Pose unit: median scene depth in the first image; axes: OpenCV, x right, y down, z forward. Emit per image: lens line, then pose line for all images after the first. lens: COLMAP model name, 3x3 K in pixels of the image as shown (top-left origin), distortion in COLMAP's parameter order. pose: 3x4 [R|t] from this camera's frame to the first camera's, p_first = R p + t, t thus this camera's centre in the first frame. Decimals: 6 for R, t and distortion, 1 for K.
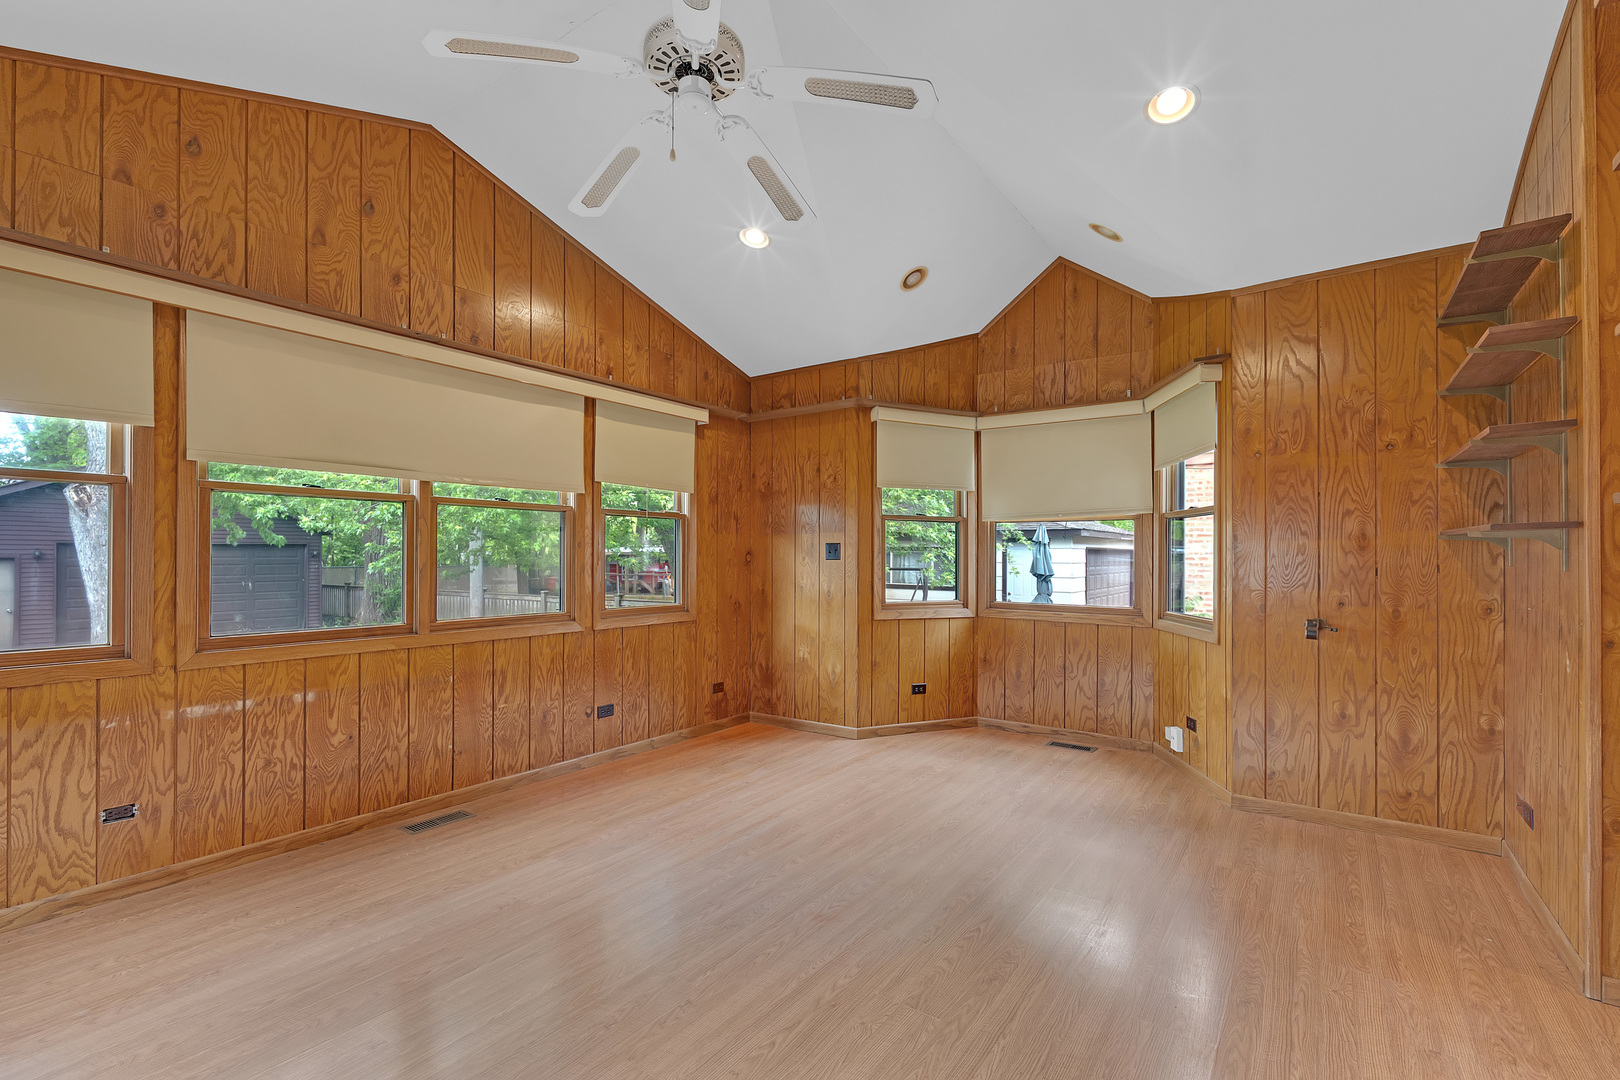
lens RADIAL K [[715.9, 0, 818.8], [0, 715.9, 548.7], [0, 0, 1]] dist [-0.001879, -0.000947]
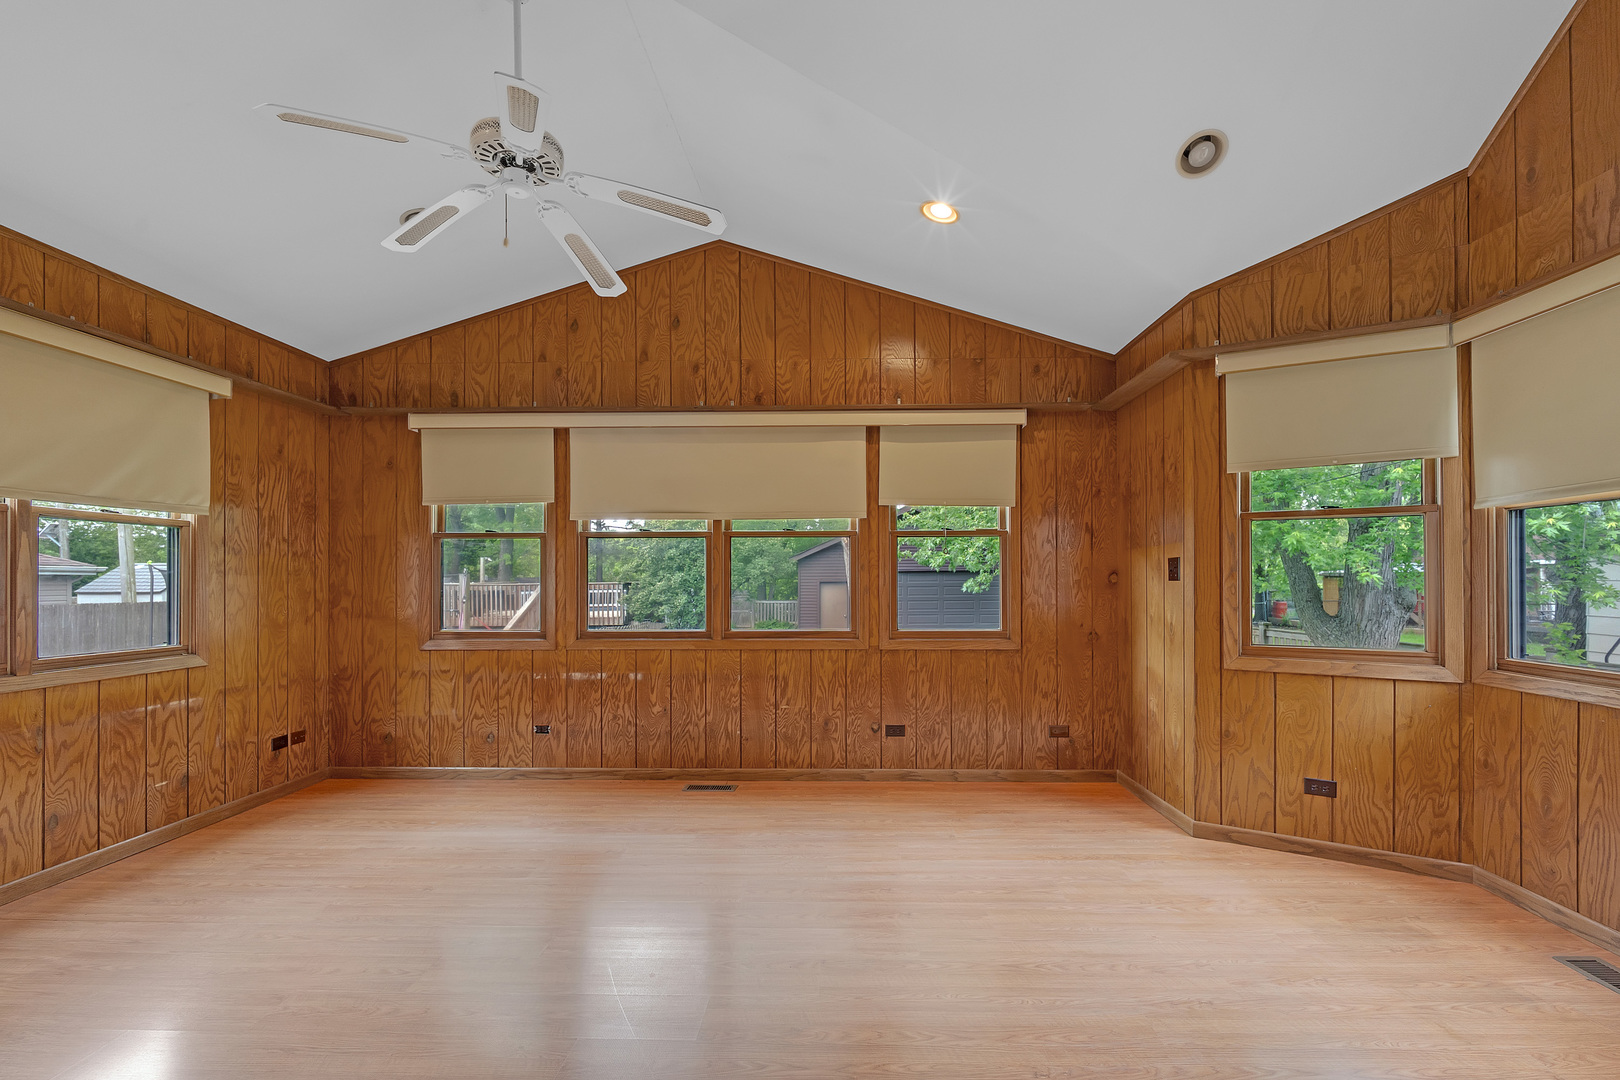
lens RADIAL K [[719.8, 0, 831.7], [0, 719.8, 572.4], [0, 0, 1]] dist [-0.001353, -0.000849]
pose [[0.564061, -0.013943, -0.825616, 0.544358], [0.014028, 0.999875, -0.007302, 0.009871], [0.825614, -0.007463, 0.564186, 0.386223]]
